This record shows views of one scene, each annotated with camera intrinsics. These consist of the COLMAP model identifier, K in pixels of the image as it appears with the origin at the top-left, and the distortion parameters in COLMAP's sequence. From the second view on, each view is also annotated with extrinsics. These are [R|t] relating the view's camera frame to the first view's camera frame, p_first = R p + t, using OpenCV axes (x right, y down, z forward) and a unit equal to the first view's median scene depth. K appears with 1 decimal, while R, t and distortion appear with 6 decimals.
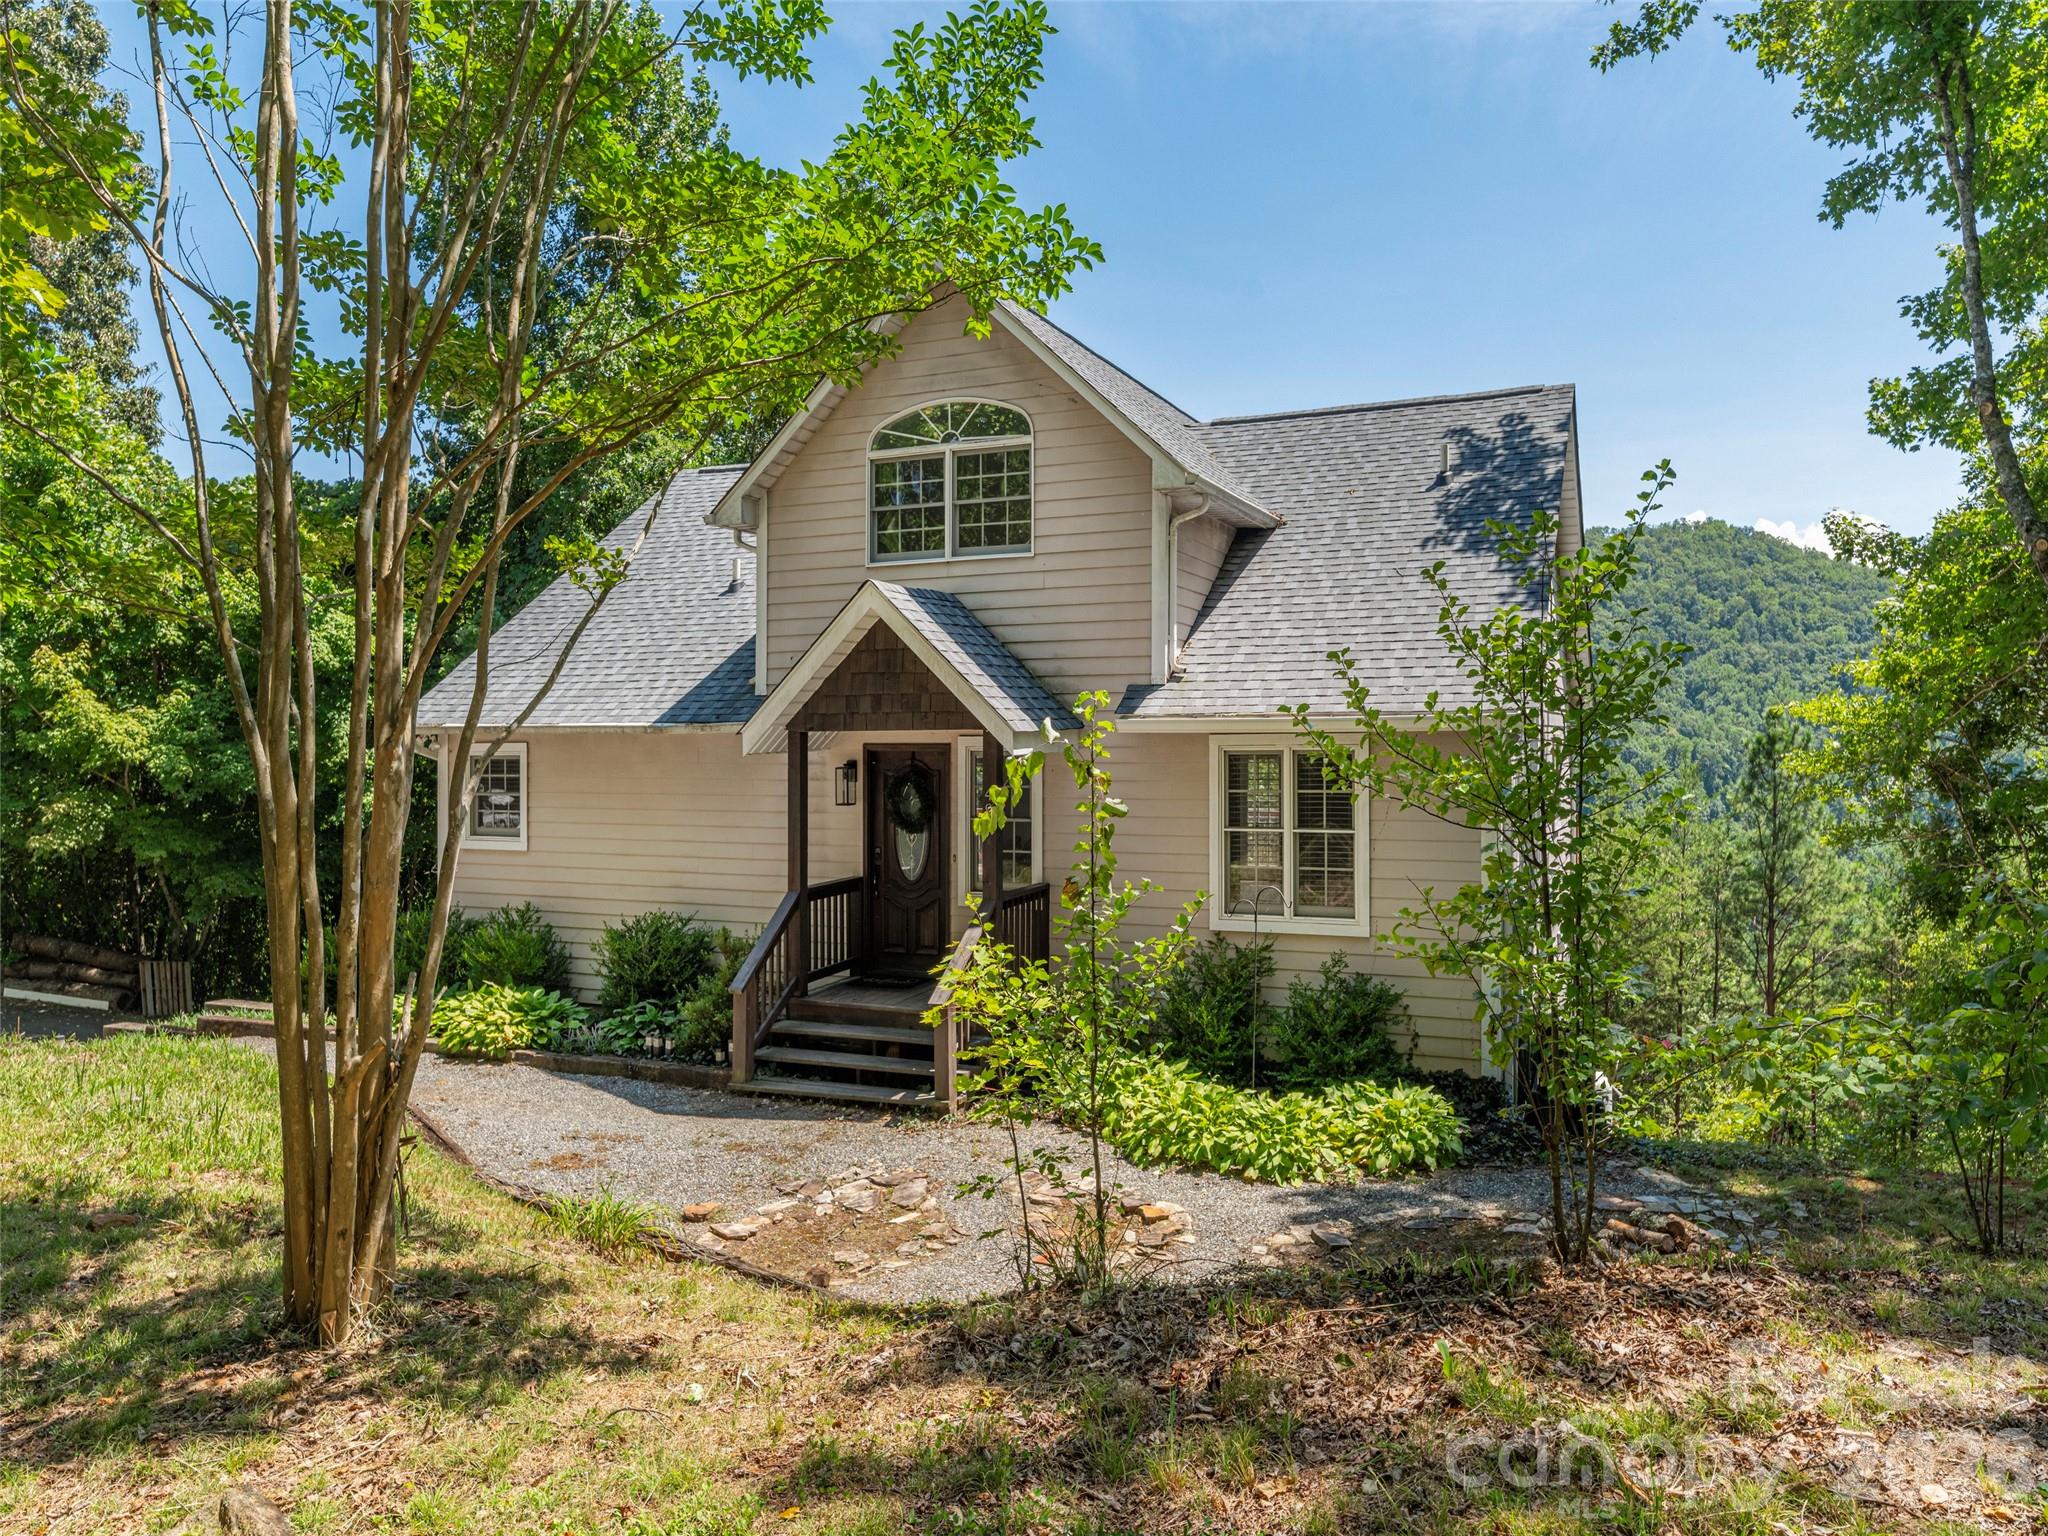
lens RADIAL K [[1378.5, 0, 1039.5], [0, 1378.5, 760.3], [0, 0, 1]] dist [0.003379, -0.007628]
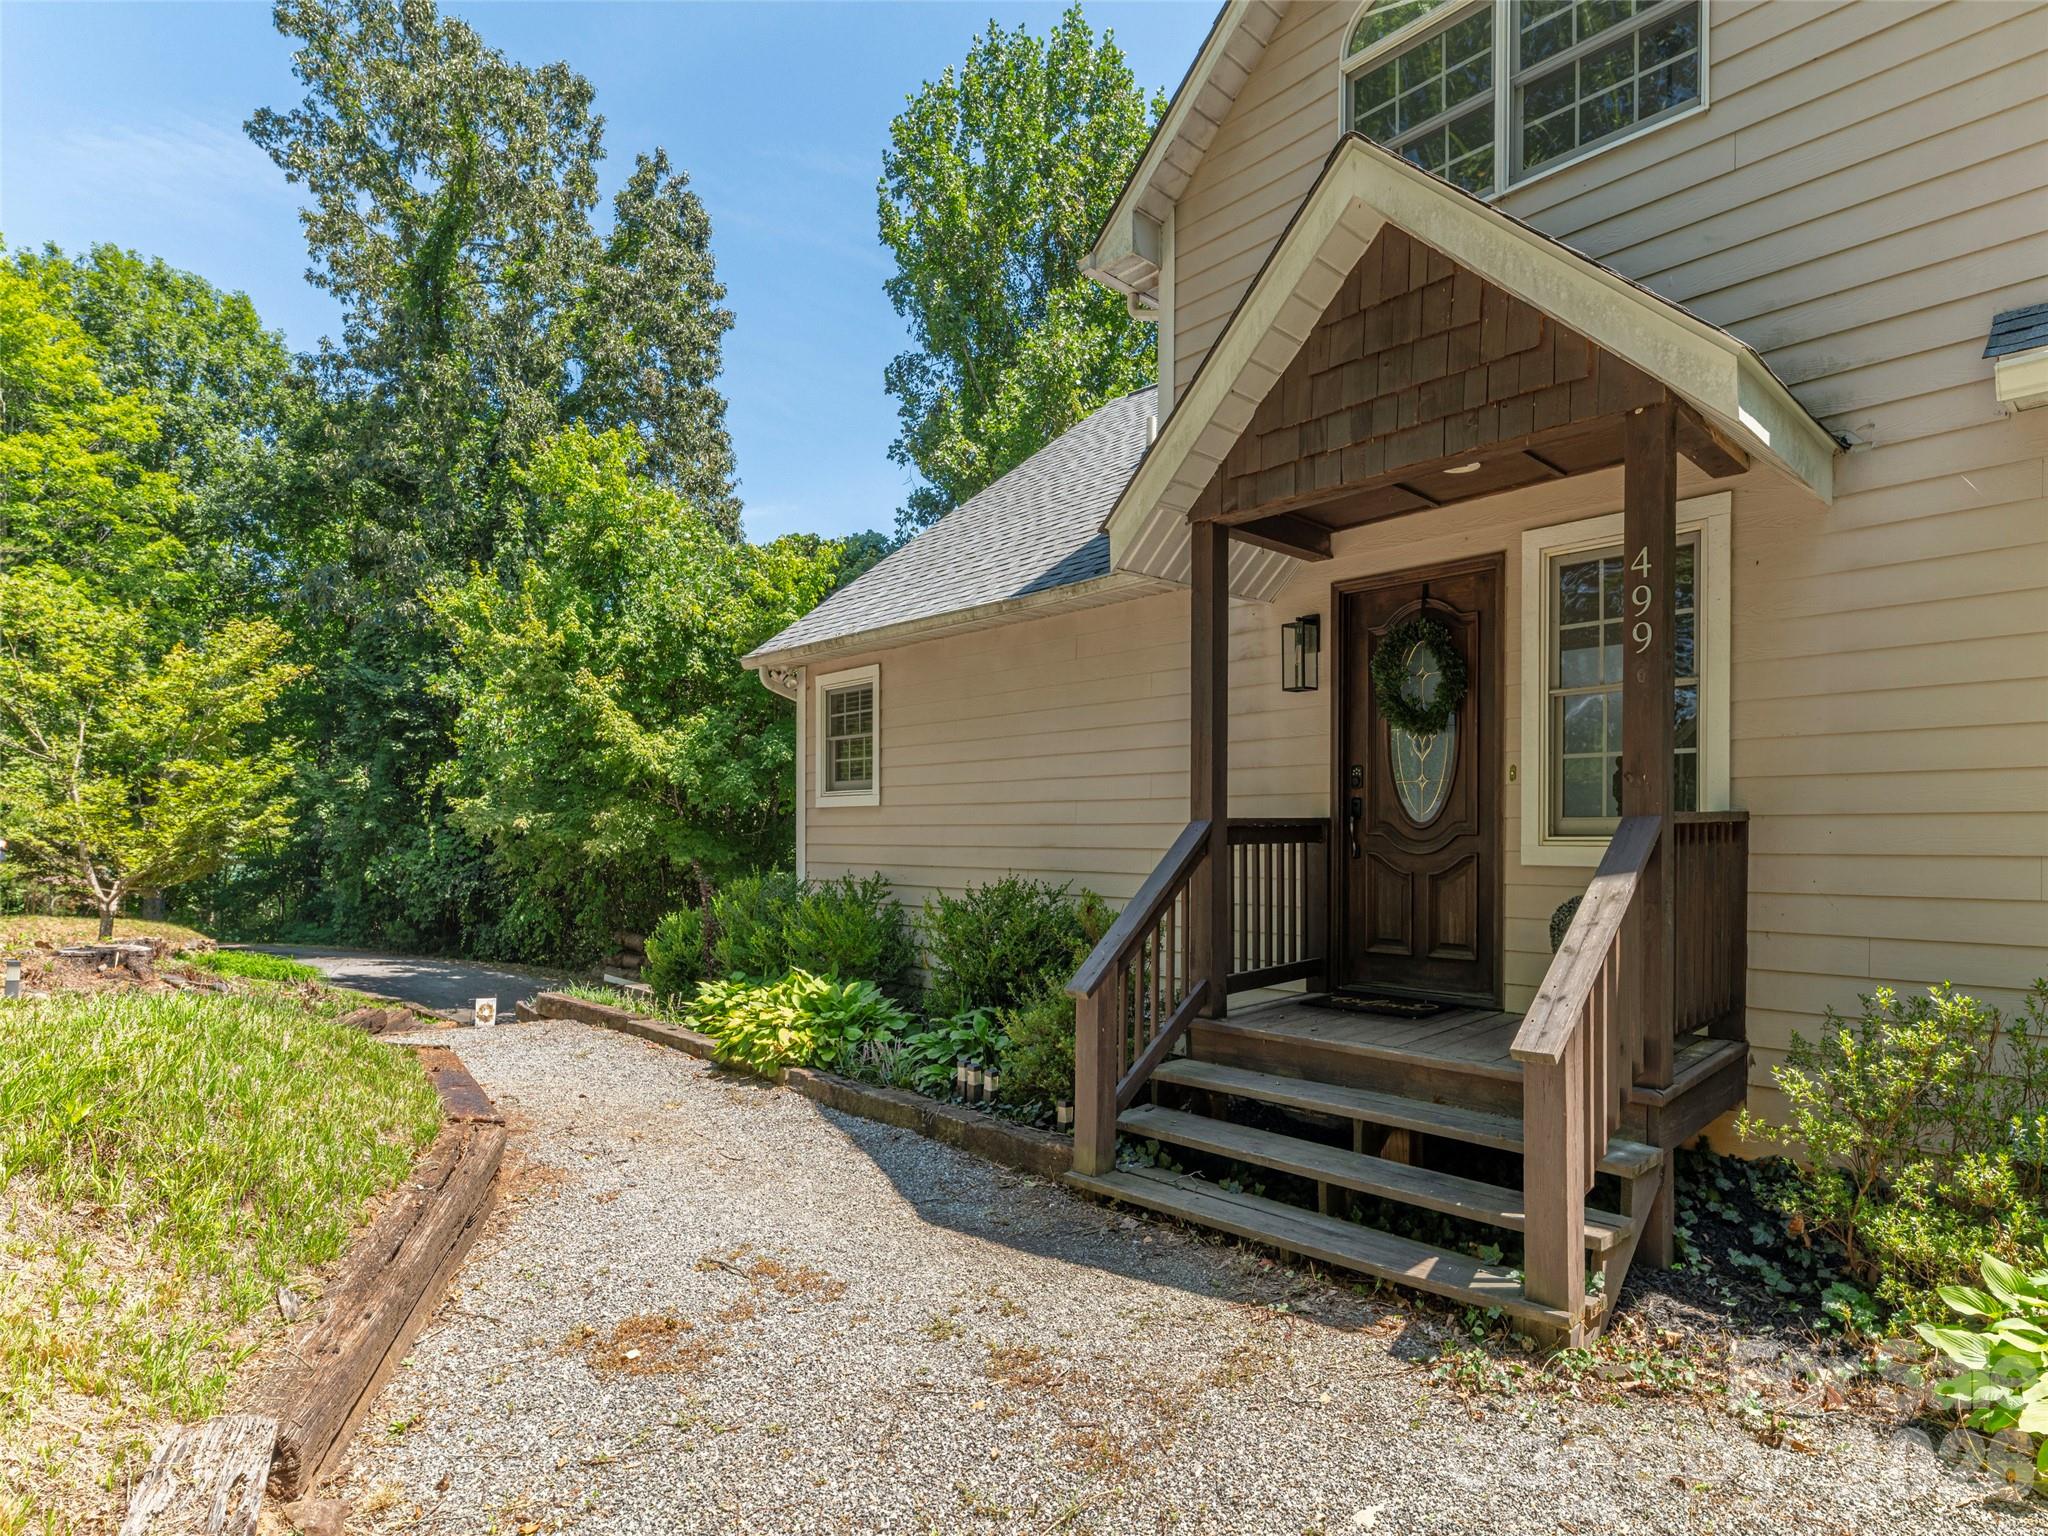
lens RADIAL K [[1107.2, 0, 1016.9], [0, 1107.2, 772.8], [0, 0, 1]] dist [0.019816, -0.001313]
pose [[0.922199, -0.008129, -0.386631, -0.072059], [-0.017752, 0.997835, -0.063323, 0.100425], [0.386308, 0.065260, 0.920058, 0.541989]]
